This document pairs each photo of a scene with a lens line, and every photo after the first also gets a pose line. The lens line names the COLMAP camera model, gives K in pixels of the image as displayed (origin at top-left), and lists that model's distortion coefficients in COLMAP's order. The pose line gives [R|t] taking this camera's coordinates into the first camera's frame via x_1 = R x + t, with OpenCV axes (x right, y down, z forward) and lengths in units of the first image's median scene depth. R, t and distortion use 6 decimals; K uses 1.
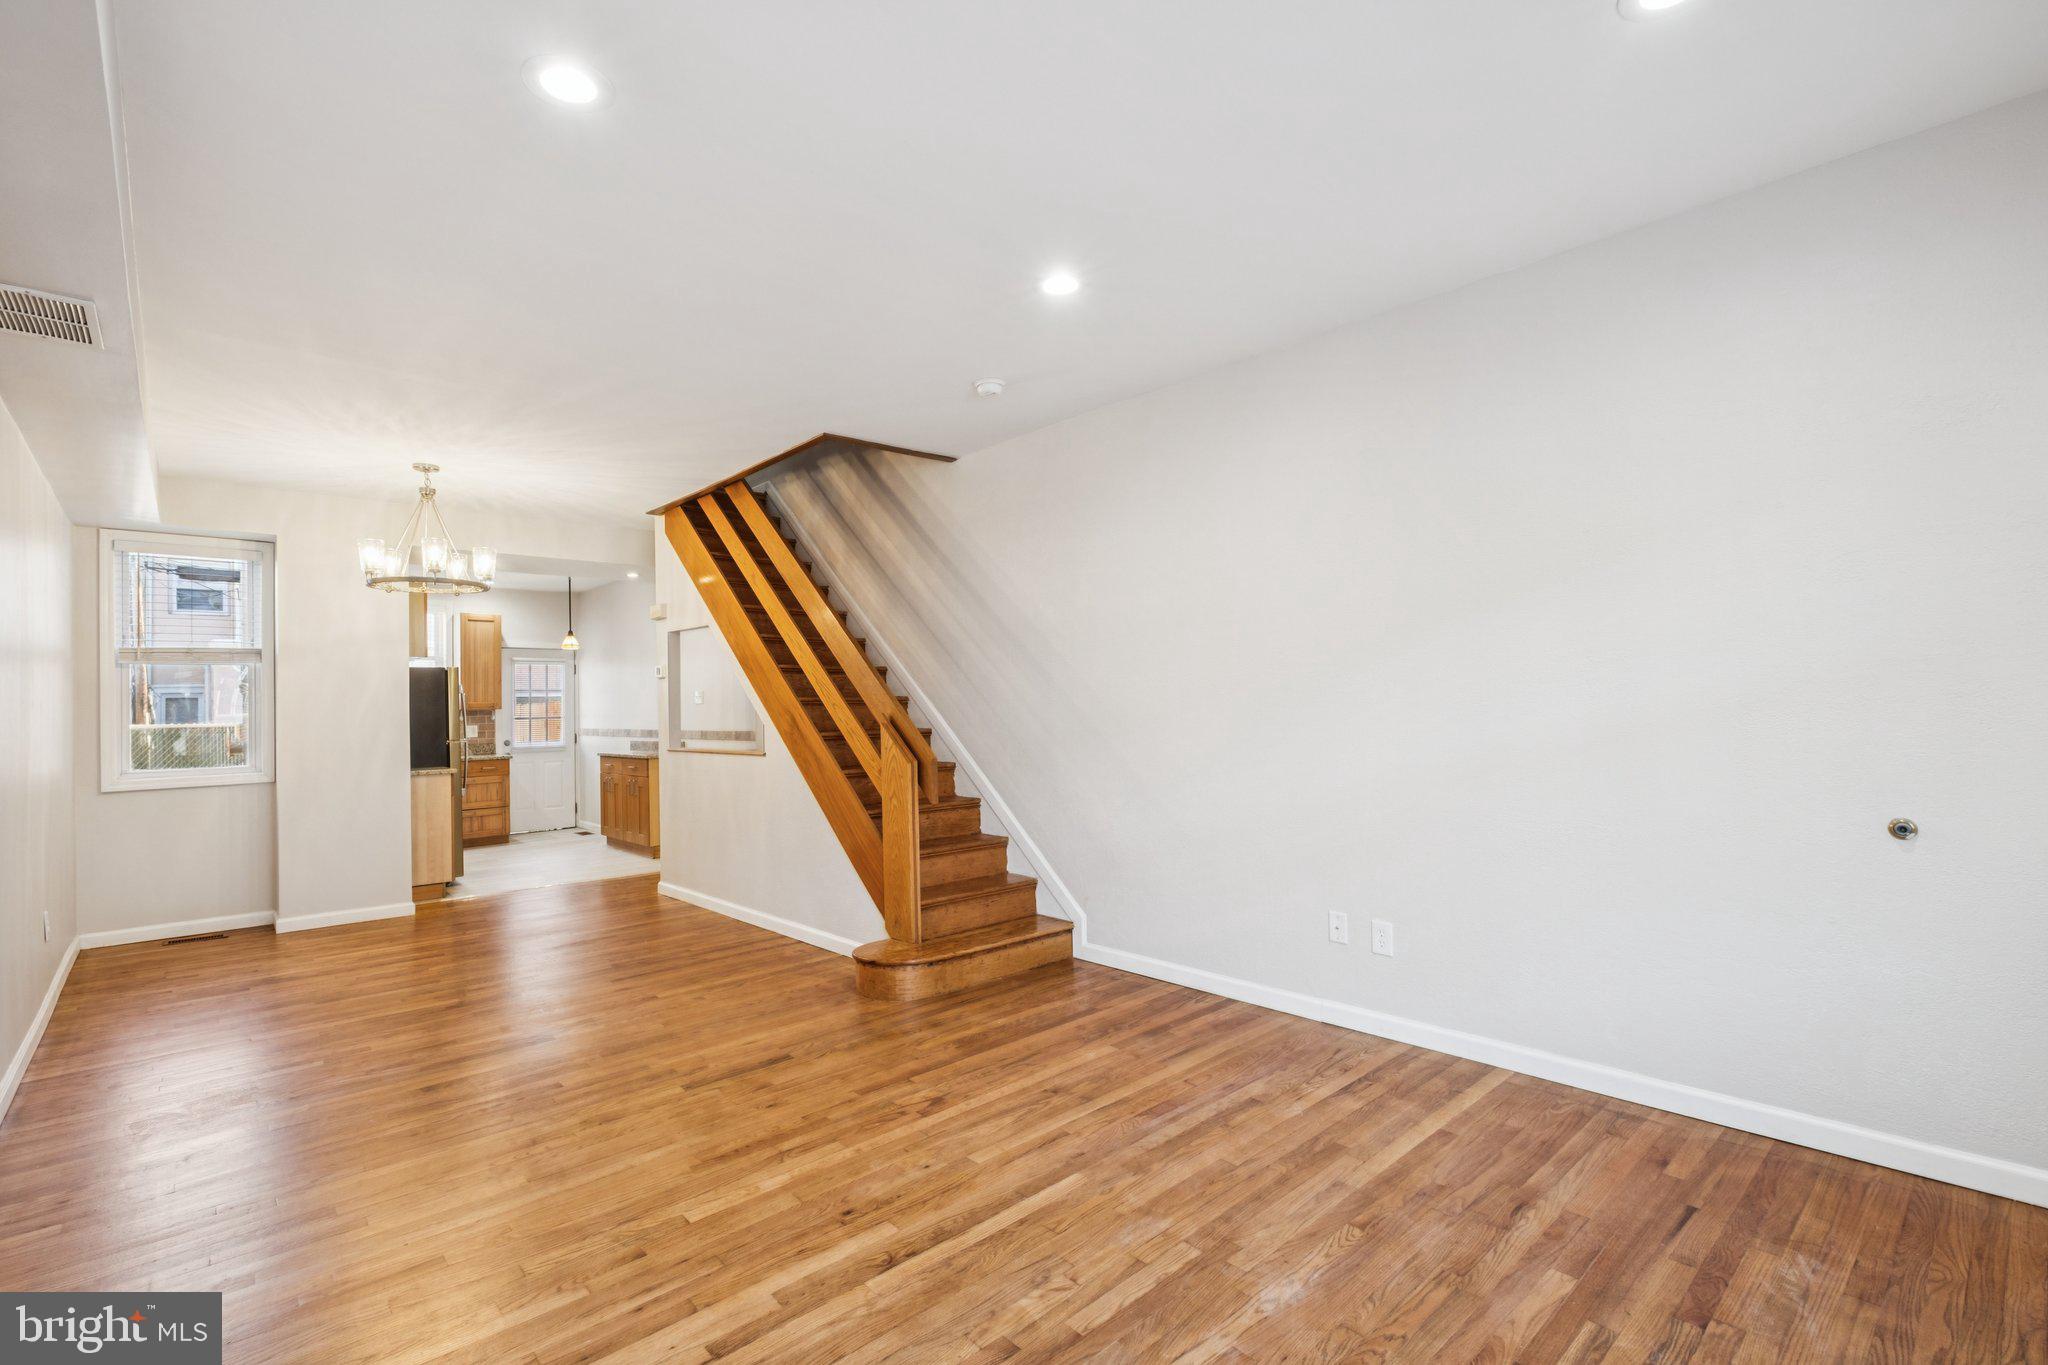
lens RADIAL K [[910.8, 0, 1009.0], [0, 910.8, 685.9], [0, 0, 1]] dist [-0.000528, -0.000439]
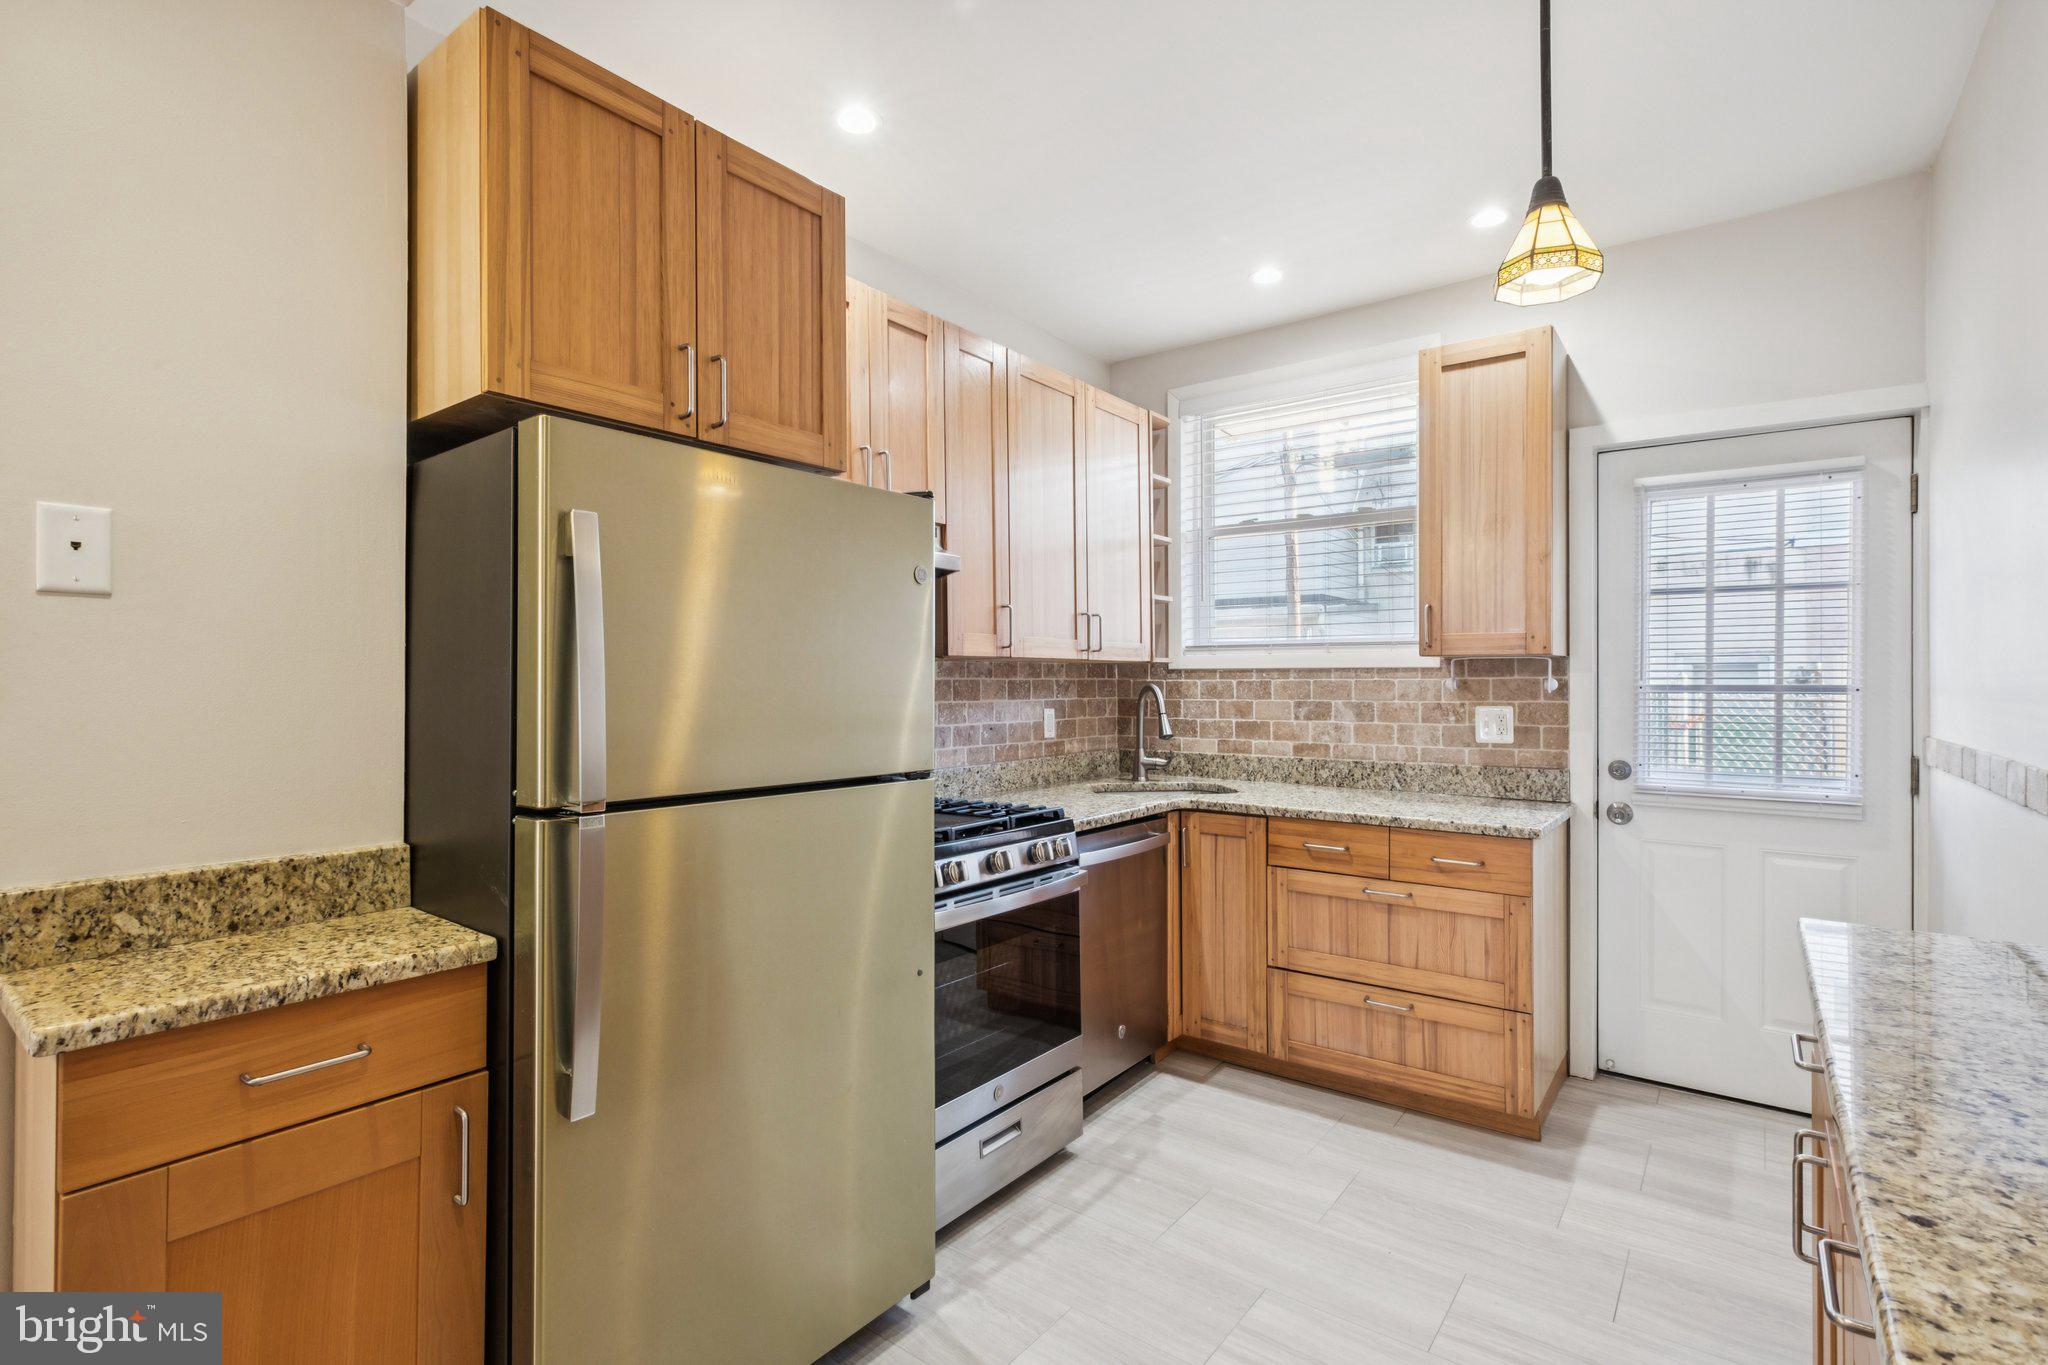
lens RADIAL K [[965.3, 0, 1005.8], [0, 965.3, 671.6], [0, 0, 1]] dist [-0.001306, 0.000379]
pose [[0.181695, 0.013796, -0.983258, -0.639912], [0.019080, 0.999664, 0.017552, 0.049160], [0.983170, -0.021949, 0.181371, 1.715850]]
